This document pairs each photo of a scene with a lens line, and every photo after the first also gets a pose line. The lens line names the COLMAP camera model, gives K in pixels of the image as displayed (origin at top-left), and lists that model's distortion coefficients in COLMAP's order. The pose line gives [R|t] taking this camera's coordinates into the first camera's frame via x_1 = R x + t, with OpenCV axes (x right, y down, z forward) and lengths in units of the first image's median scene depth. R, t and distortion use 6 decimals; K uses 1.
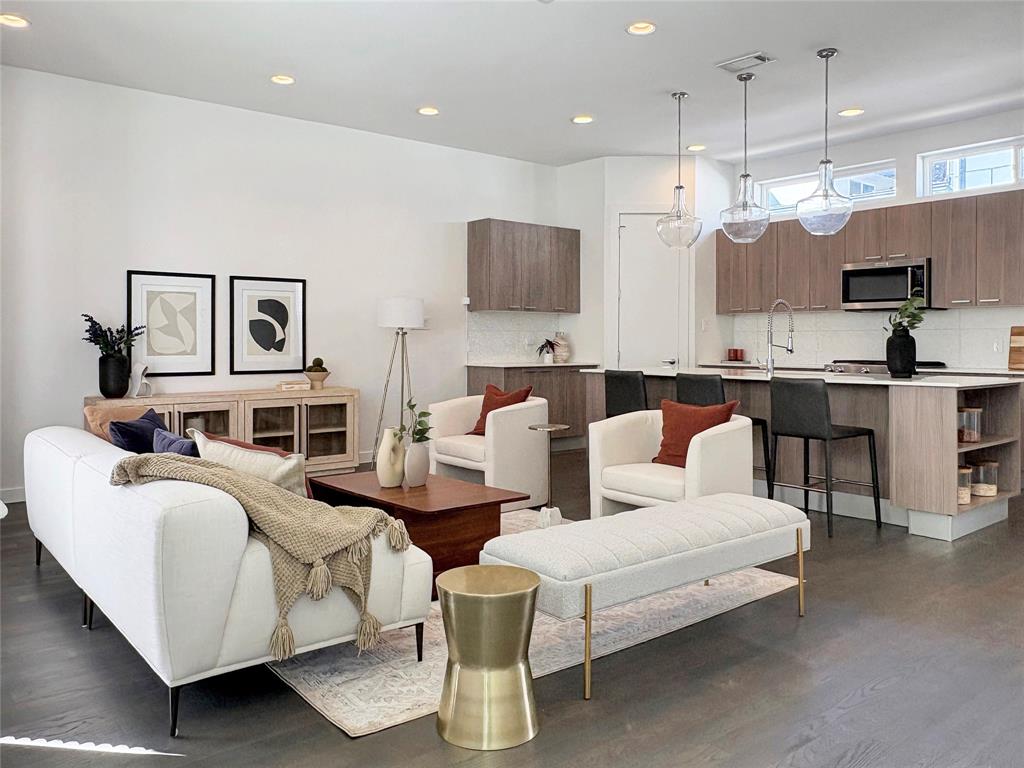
lens RADIAL K [[779.0, 0, 493.4], [0, 779.0, 367.5], [0, 0, 1]] dist [-0.004099, 0.000220]
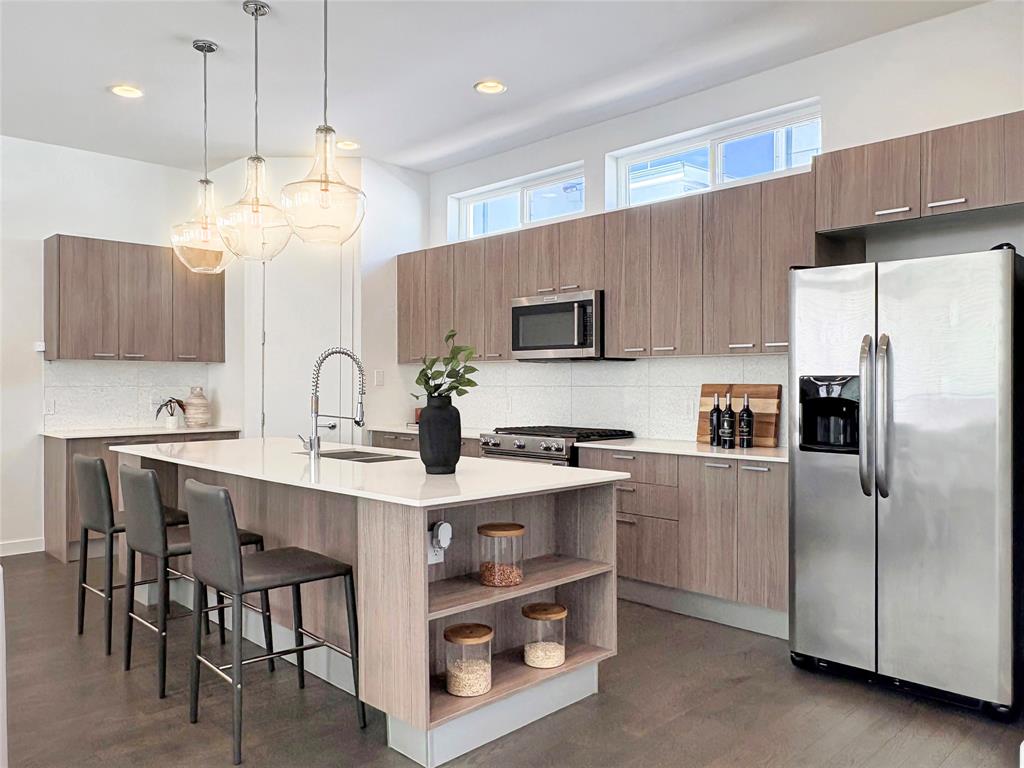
lens RADIAL K [[779.0, 0, 479.3], [0, 779.0, 410.0], [0, 0, 1]] dist [-0.004099, 0.000220]
pose [[0.995861, -0.005896, 0.090692, 0.373513], [0.005769, 0.999982, 0.001659, -0.029178], [-0.090701, -0.001129, 0.995878, 0.274466]]
